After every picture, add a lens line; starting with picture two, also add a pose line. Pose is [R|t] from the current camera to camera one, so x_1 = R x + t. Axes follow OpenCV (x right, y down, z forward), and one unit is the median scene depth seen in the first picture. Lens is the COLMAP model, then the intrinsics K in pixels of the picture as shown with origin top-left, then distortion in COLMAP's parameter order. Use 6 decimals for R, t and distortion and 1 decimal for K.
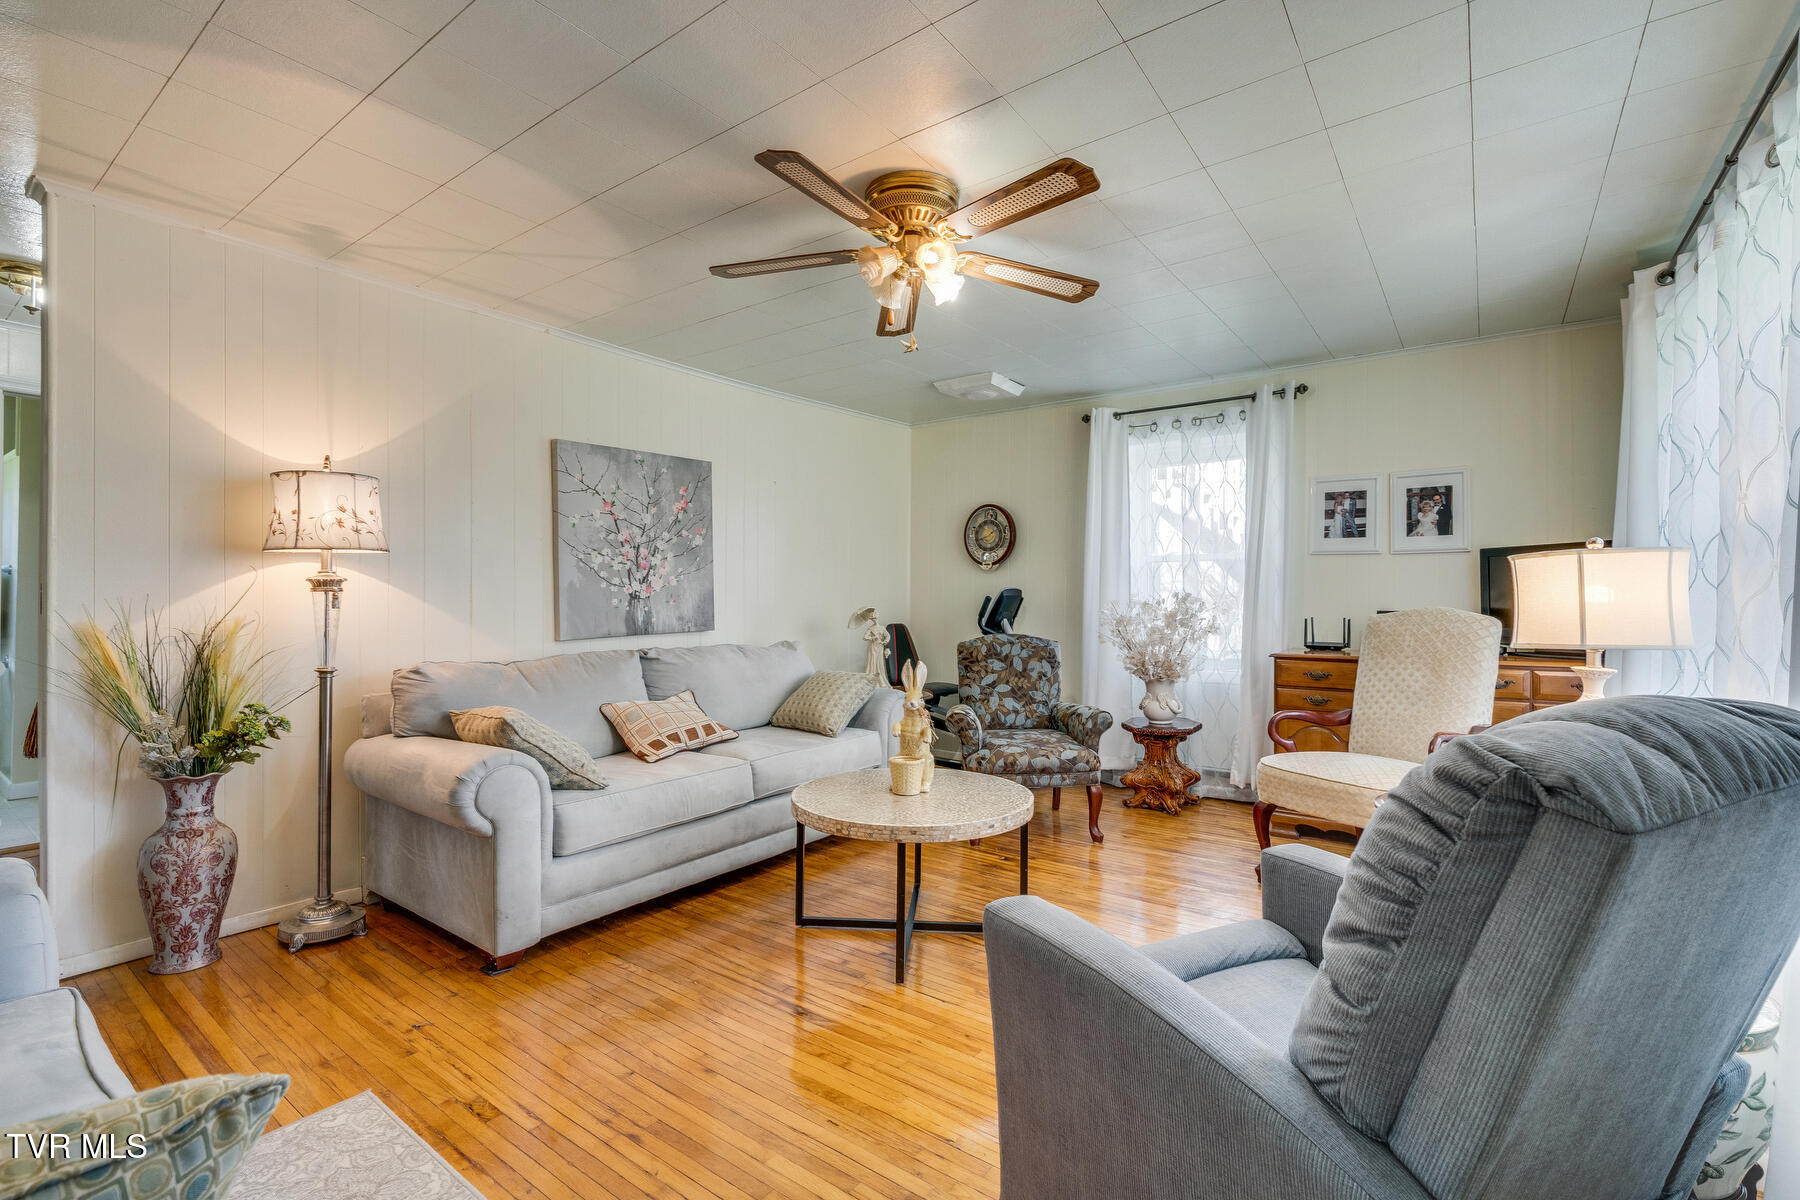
lens RADIAL K [[810.7, 0, 898.2], [0, 810.7, 596.9], [0, 0, 1]] dist [-0.003650, -0.000028]
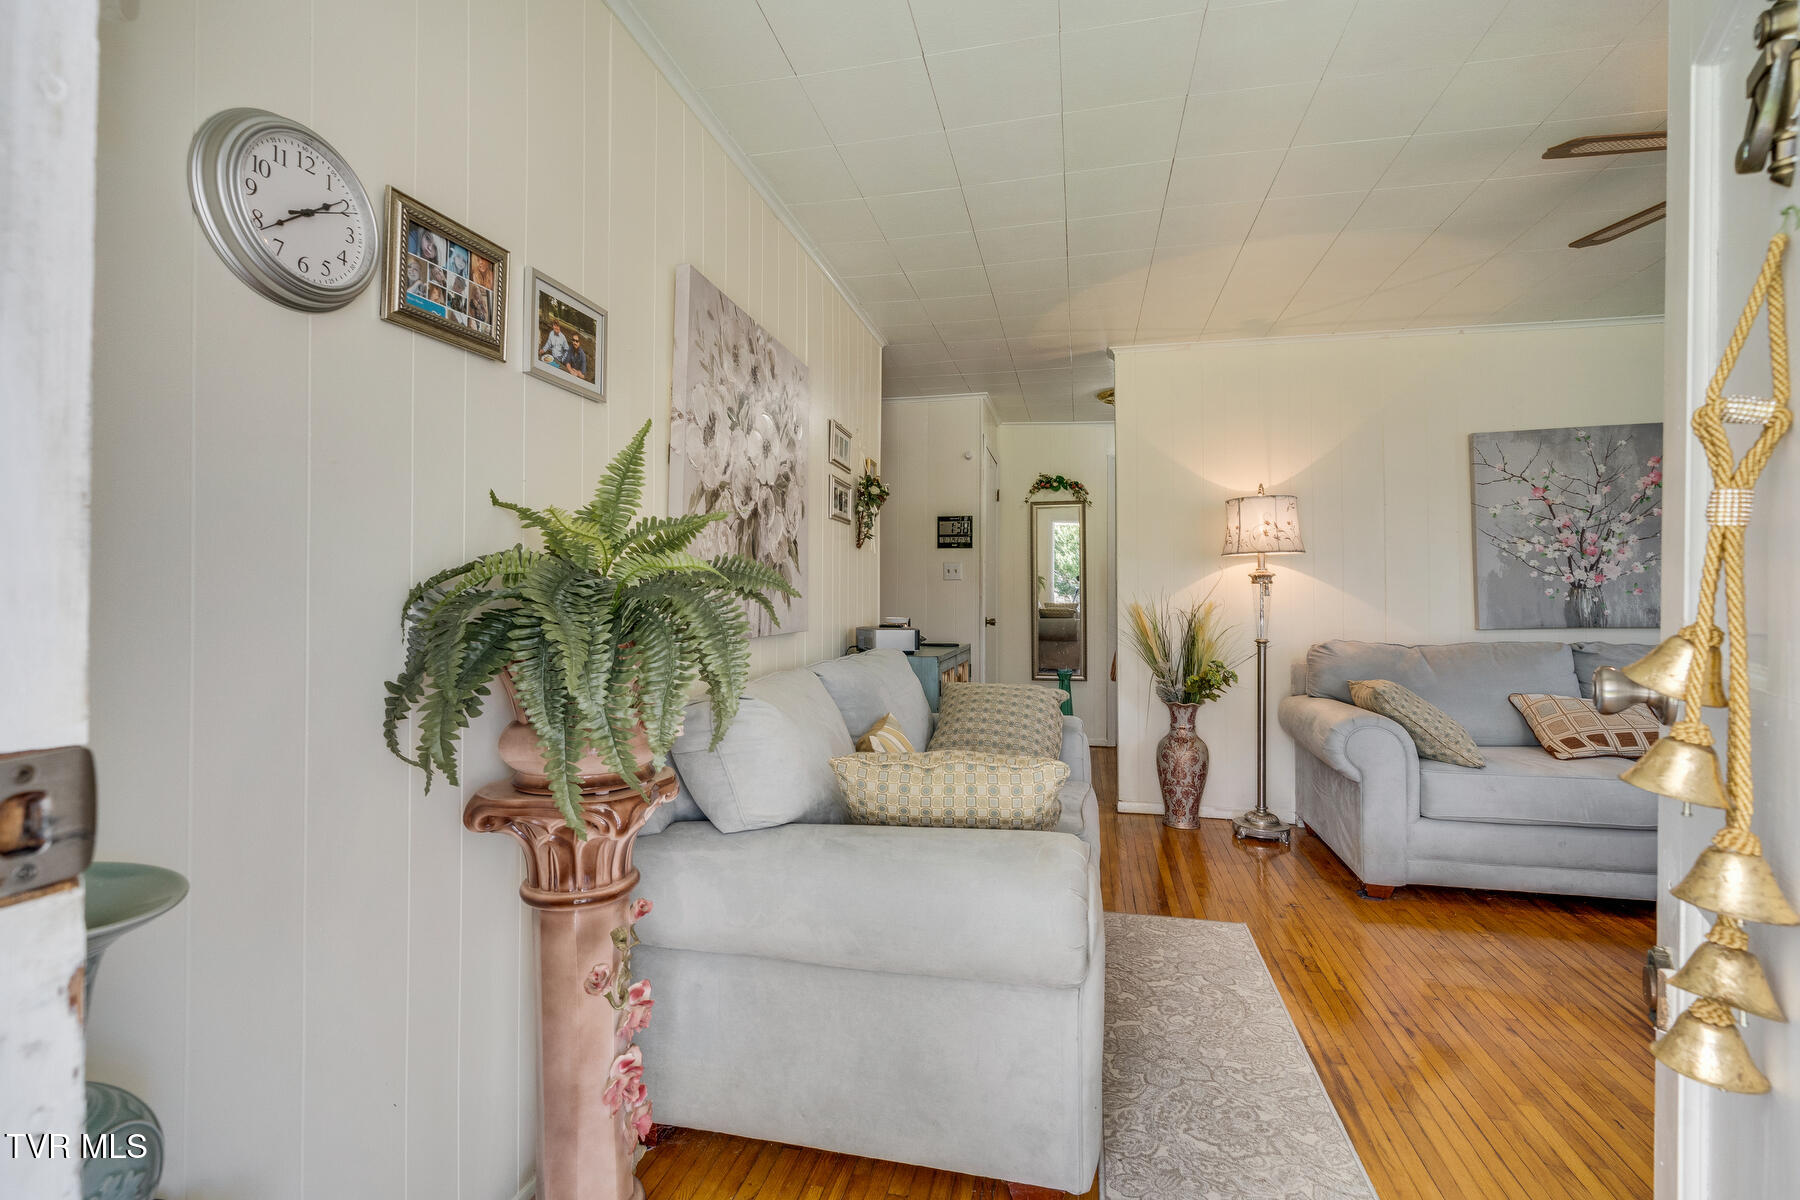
lens RADIAL K [[810.7, 0, 900.5], [0, 810.7, 591.6], [0, 0, 1]] dist [-0.003650, -0.000028]
pose [[0.411977, -0.001503, -0.911193, 0.283889], [0.003299, 0.999995, -0.000158, 0.005185], [0.911188, -0.002941, 0.411979, -0.115912]]
